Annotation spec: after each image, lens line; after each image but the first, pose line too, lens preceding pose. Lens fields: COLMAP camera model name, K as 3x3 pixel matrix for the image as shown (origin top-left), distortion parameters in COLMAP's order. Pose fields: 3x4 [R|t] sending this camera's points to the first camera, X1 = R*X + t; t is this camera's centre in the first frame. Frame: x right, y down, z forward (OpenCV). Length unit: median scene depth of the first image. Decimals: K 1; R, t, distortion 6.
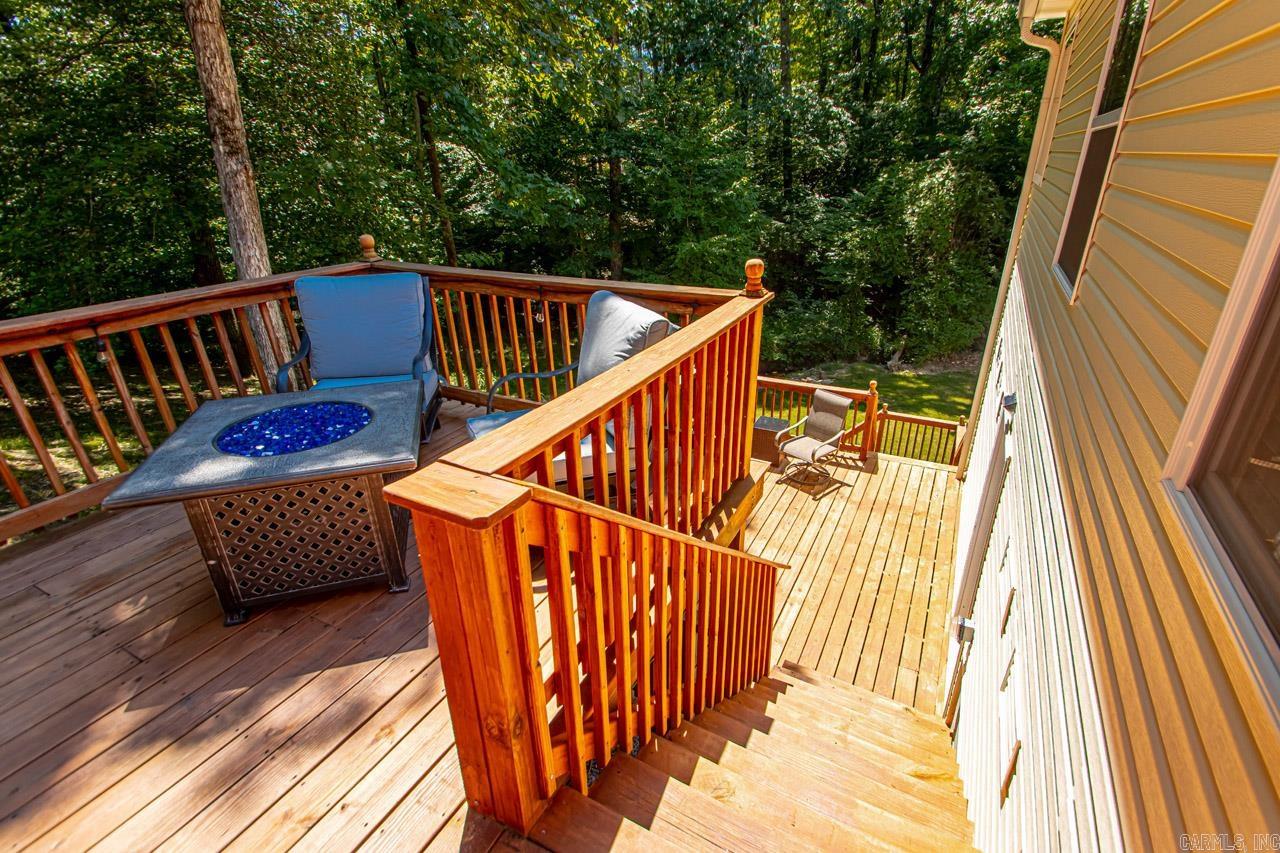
lens RADIAL K [[594.8, 0, 652.6], [0, 594.8, 421.9], [0, 0, 1]] dist [0.033964, -0.029590]
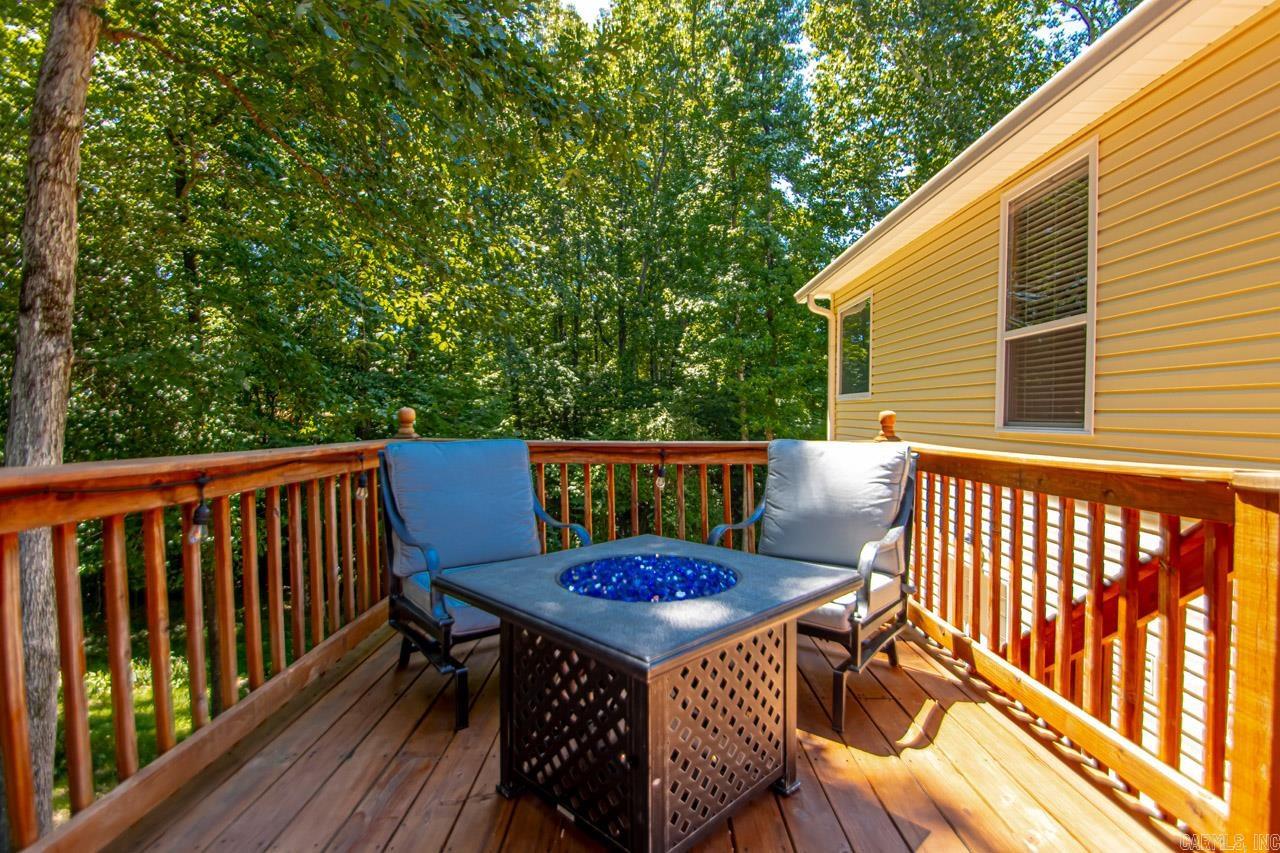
lens RADIAL K [[594.0, 0, 650.9], [0, 594.0, 424.7], [0, 0, 1]] dist [0.016902, -0.015752]
pose [[0.885011, 0.006796, 0.465521, -0.108893], [0.174216, 0.922416, -0.344670, 0.010700], [-0.431746, 0.386137, 0.815164, 0.036066]]
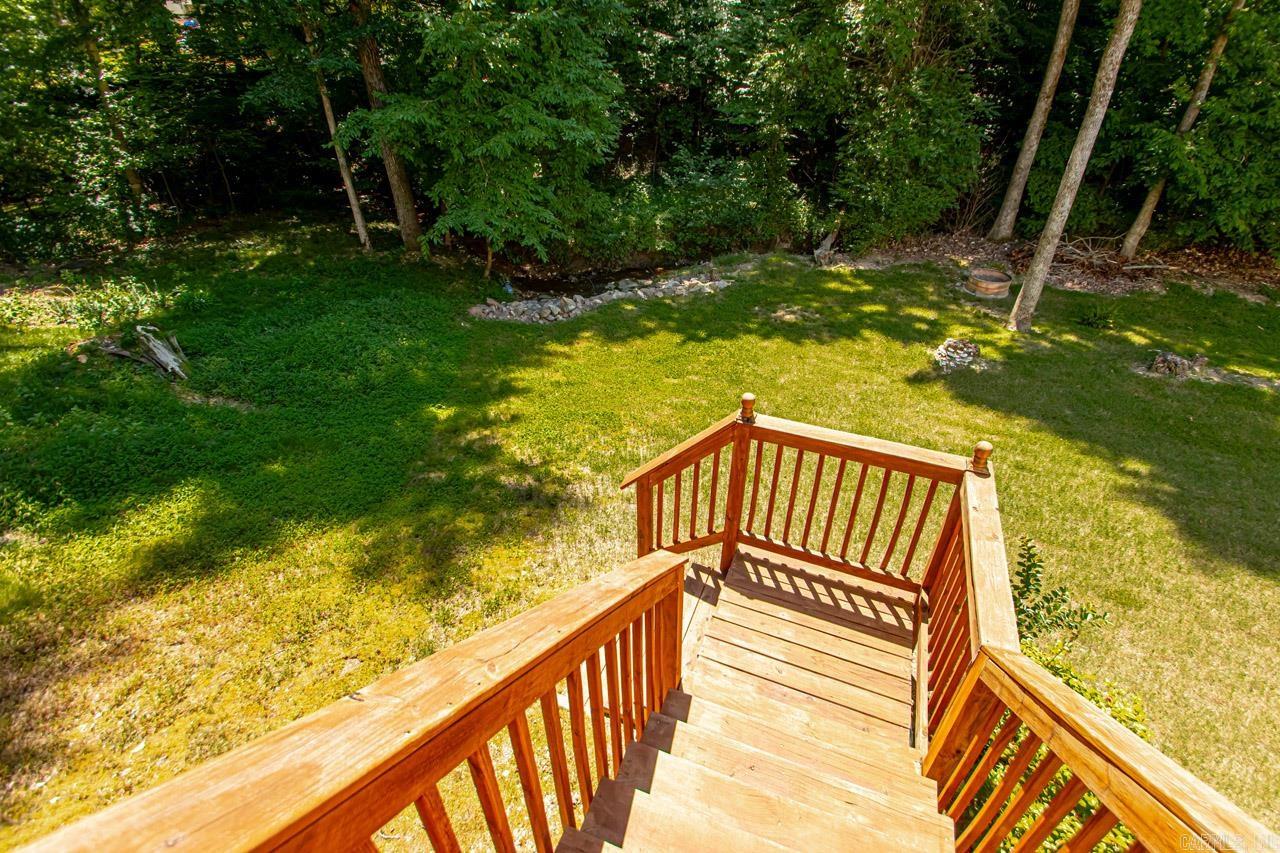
lens RADIAL K [[594.0, 0, 650.9], [0, 594.0, 424.7], [0, 0, 1]] dist [0.016902, -0.015752]
pose [[0.995780, -0.042075, 0.081563, 0.170956], [0.026585, 0.982856, 0.182445, -0.040980], [-0.087841, -0.179507, 0.979827, 0.378078]]
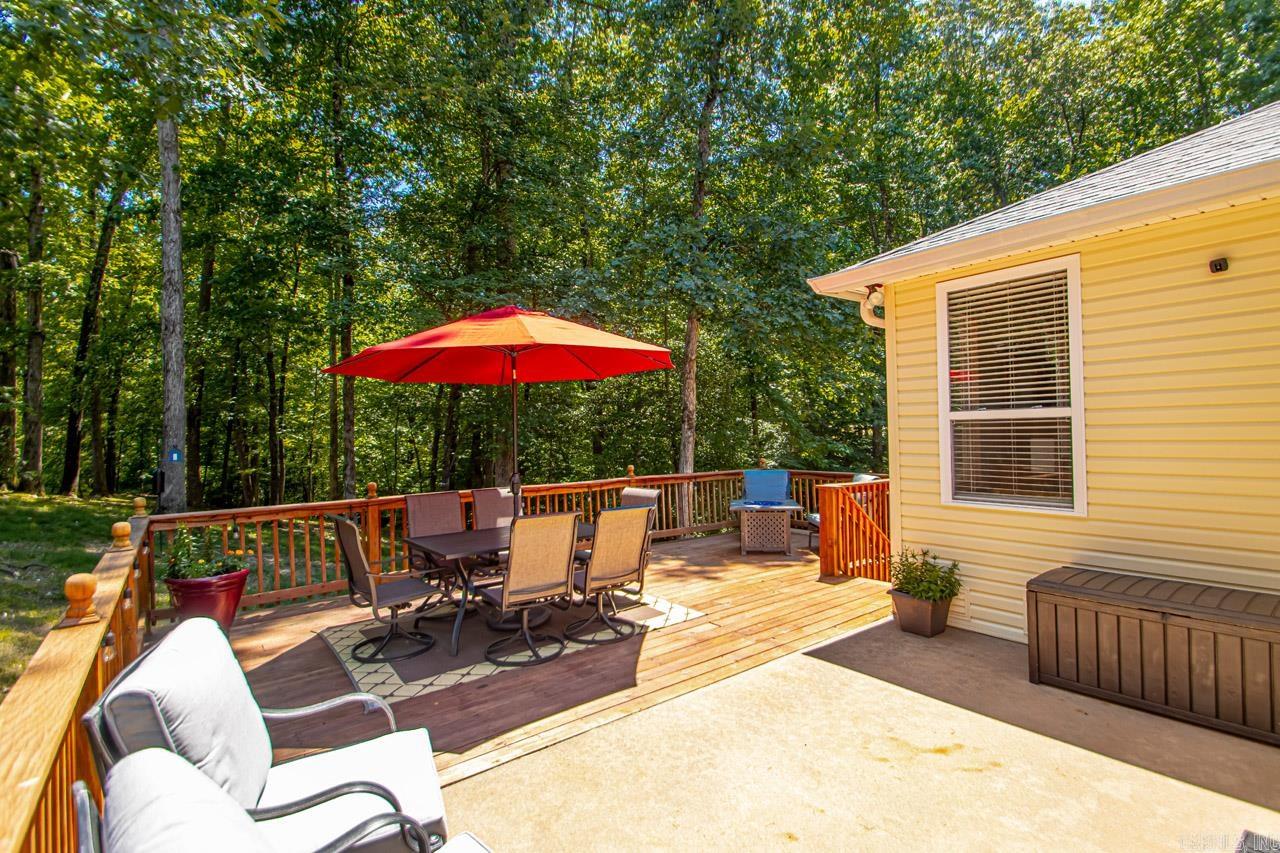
lens RADIAL K [[595.8, 0, 649.1], [0, 595.8, 413.1], [0, 0, 1]] dist [0.001674, 0.000026]
pose [[0.908446, -0.021492, -0.417449, 0.028086], [-0.157296, 0.907695, -0.389035, 0.111603], [0.387278, 0.419081, 0.821211, -0.260605]]
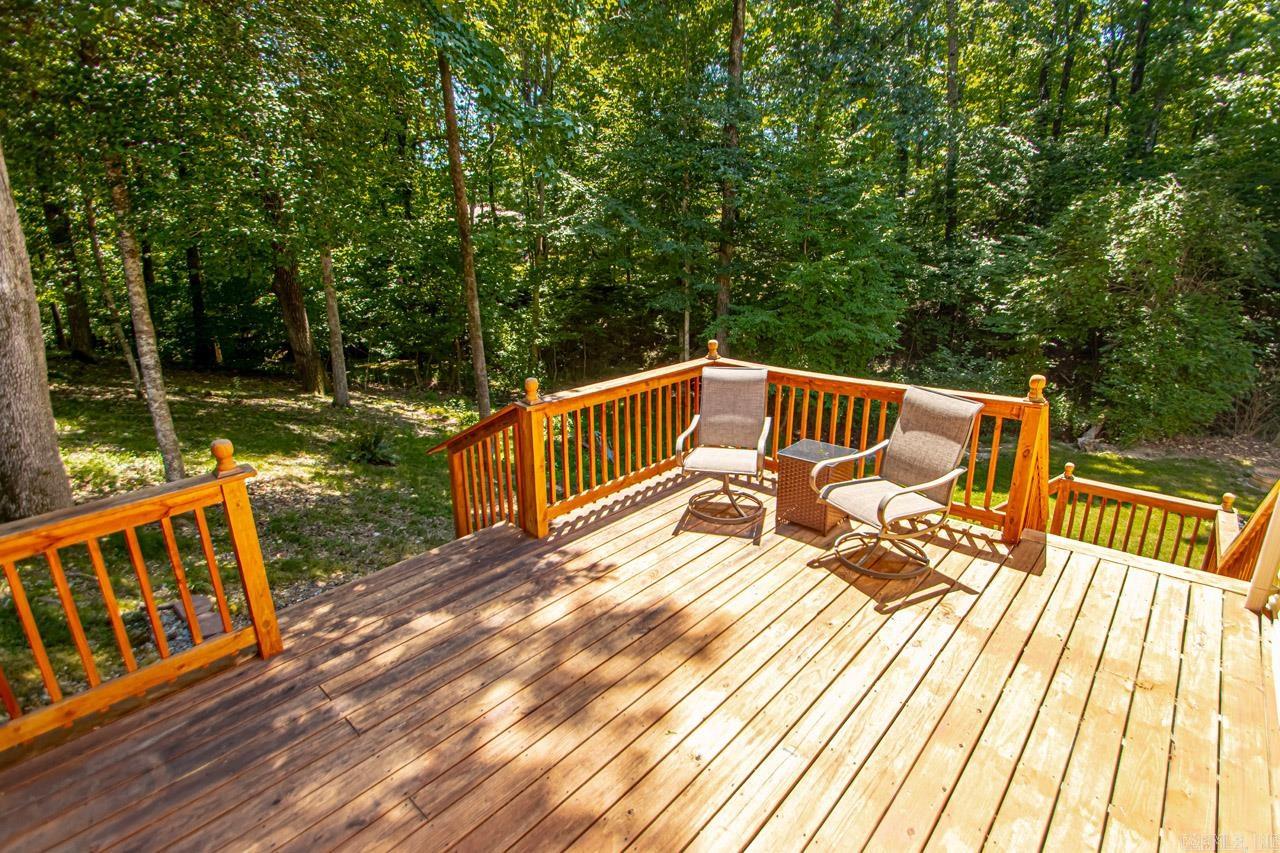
lens RADIAL K [[594.8, 0, 652.6], [0, 594.8, 421.9], [0, 0, 1]] dist [0.033964, -0.029590]
pose [[0.966808, 0.072446, -0.245018, 0.074969], [-0.103066, 0.988058, -0.114538, 0.021372], [0.233794, 0.135990, 0.962729, 0.183873]]
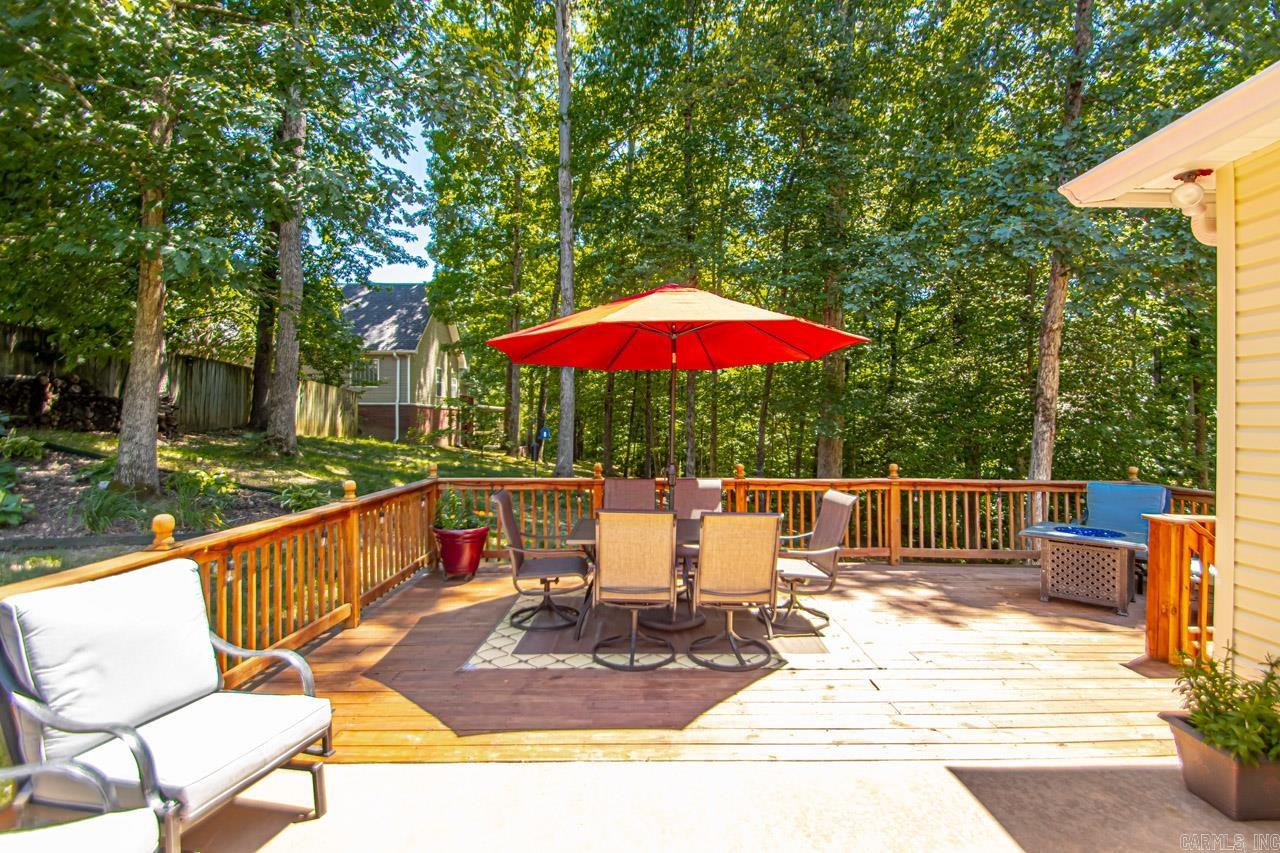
lens RADIAL K [[594.0, 0, 650.9], [0, 594.0, 424.7], [0, 0, 1]] dist [0.016902, -0.015752]
pose [[0.471737, 0.015140, -0.881609, 0.074927], [-0.362104, 0.914976, -0.178044, 0.075937], [0.803956, 0.403224, 0.437110, -0.180084]]
